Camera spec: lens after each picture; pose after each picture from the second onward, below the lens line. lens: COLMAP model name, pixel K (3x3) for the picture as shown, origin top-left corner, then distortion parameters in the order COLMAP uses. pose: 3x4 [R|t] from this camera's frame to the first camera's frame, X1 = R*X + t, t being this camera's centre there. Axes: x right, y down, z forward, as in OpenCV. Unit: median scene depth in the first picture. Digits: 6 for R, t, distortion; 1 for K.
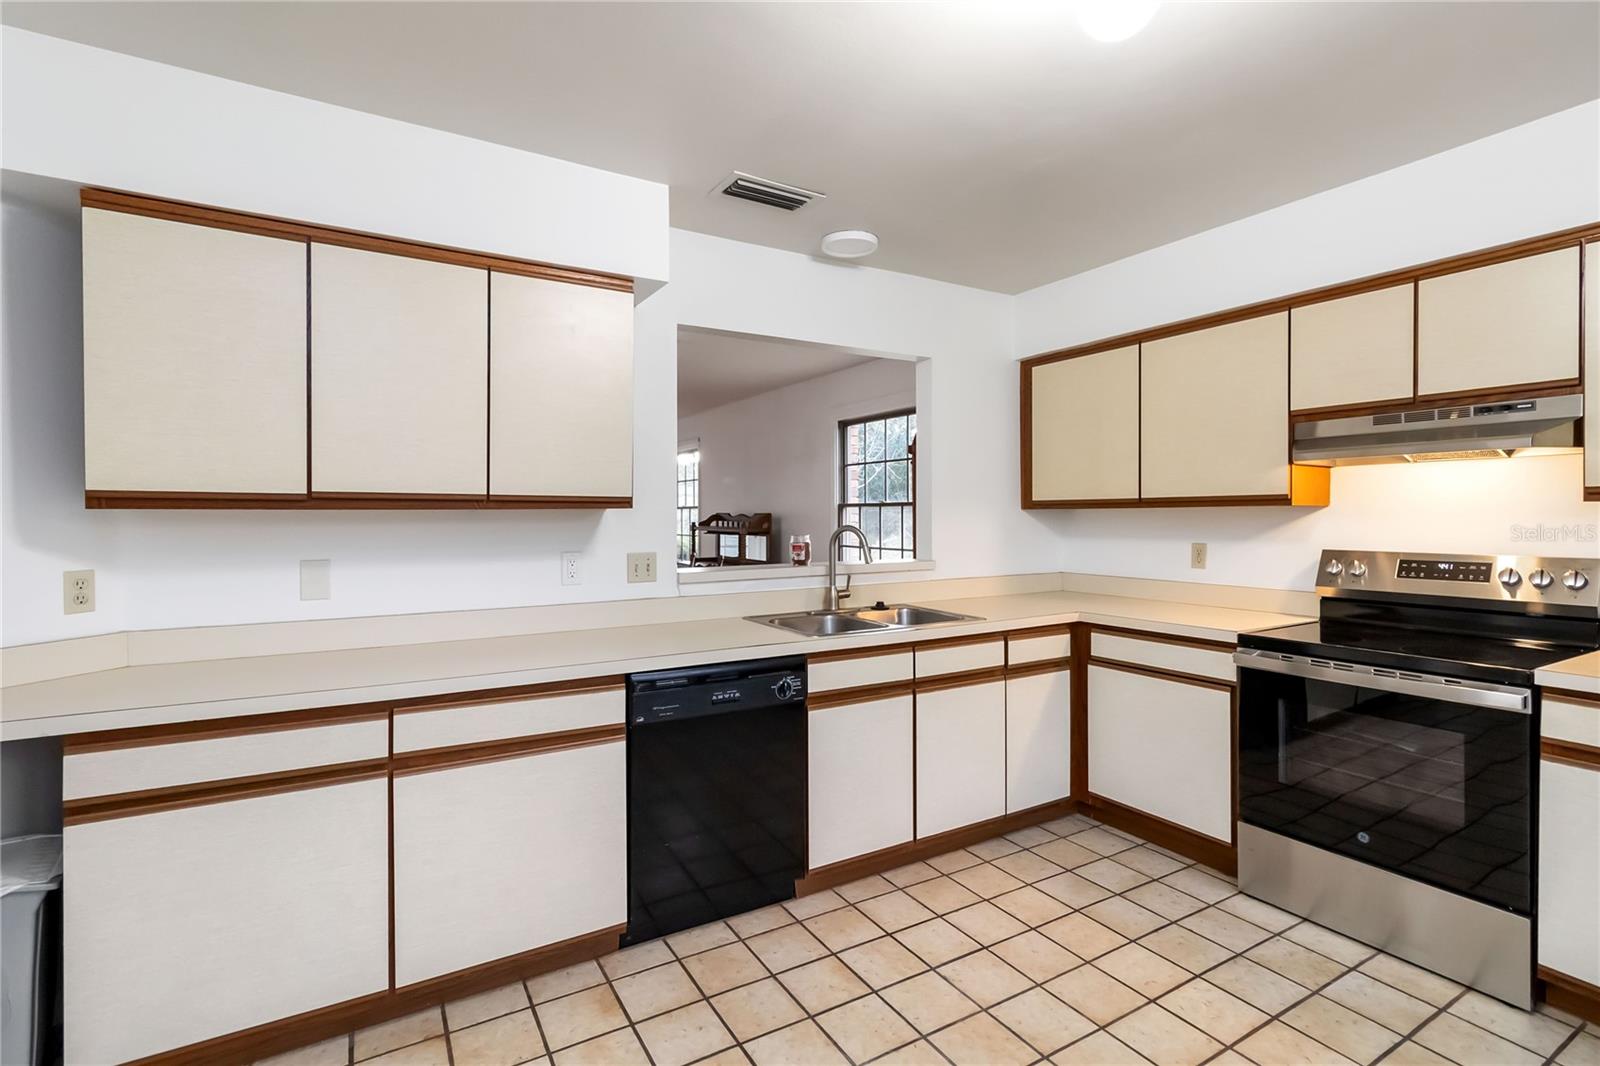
lens RADIAL K [[749.2, 0, 796.1], [0, 749.2, 519.5], [0, 0, 1]] dist [-0.001683, 0.000005]
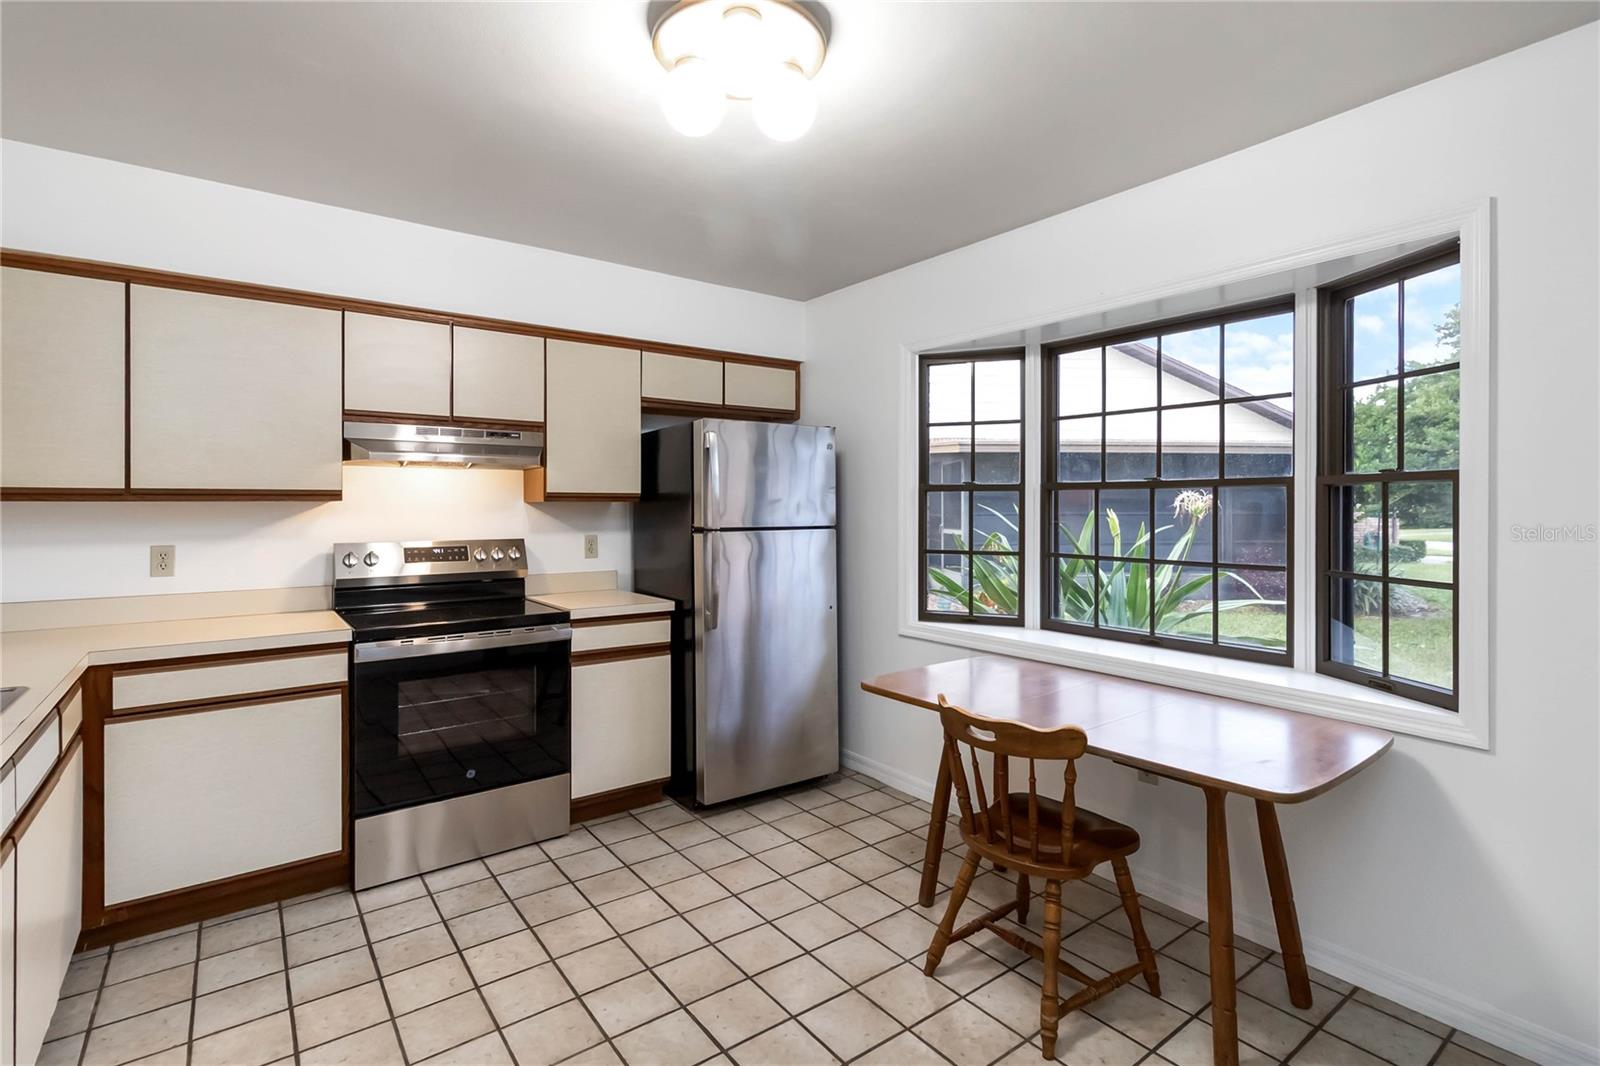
lens RADIAL K [[758.5, 0, 798.8], [0, 758.5, 502.9], [0, 0, 1]] dist [0.002373, 0.000133]
pose [[-0.109853, 0.008171, 0.993914, -0.477719], [0.007685, 0.999943, -0.007371, -0.004488], [-0.993918, 0.006829, -0.109909, 0.532731]]
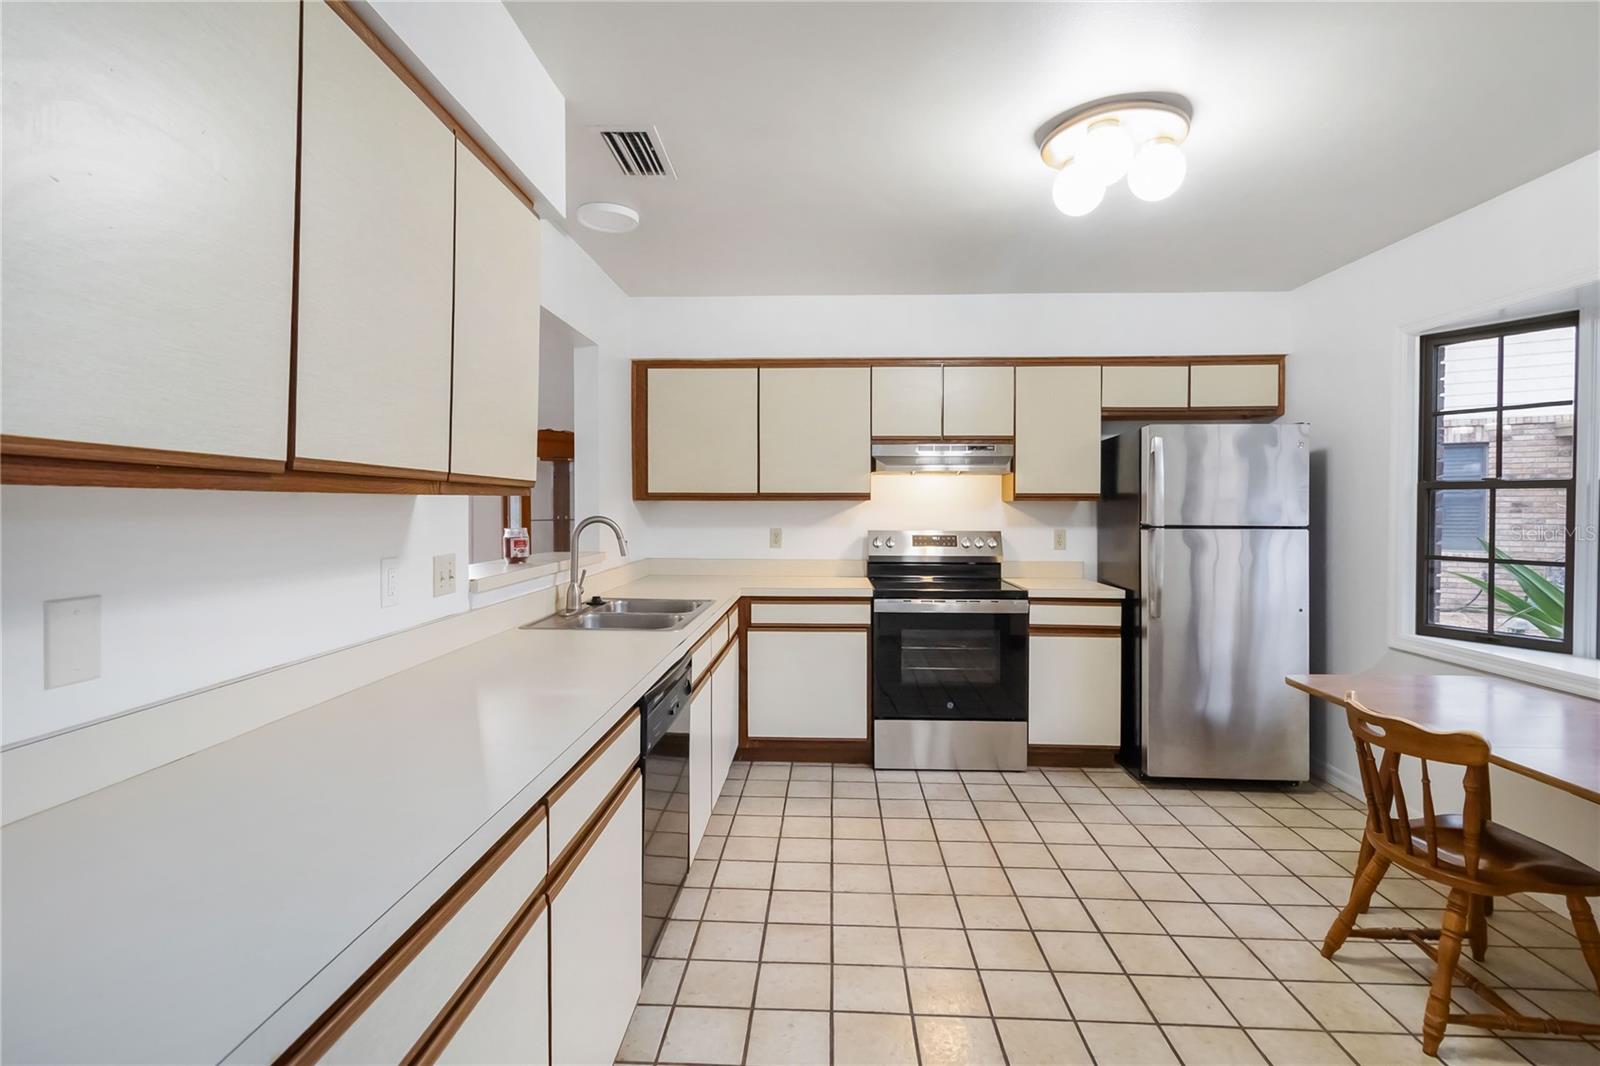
lens RADIAL K [[758.3, 0, 795.7], [0, 758.3, 513.2], [0, 0, 1]] dist [0.000114, -0.000140]
pose [[0.548835, -0.003517, 0.835923, -0.715785], [-0.000095, 0.999991, 0.004270, -0.000449], [-0.835930, -0.002423, 0.548830, 0.333027]]
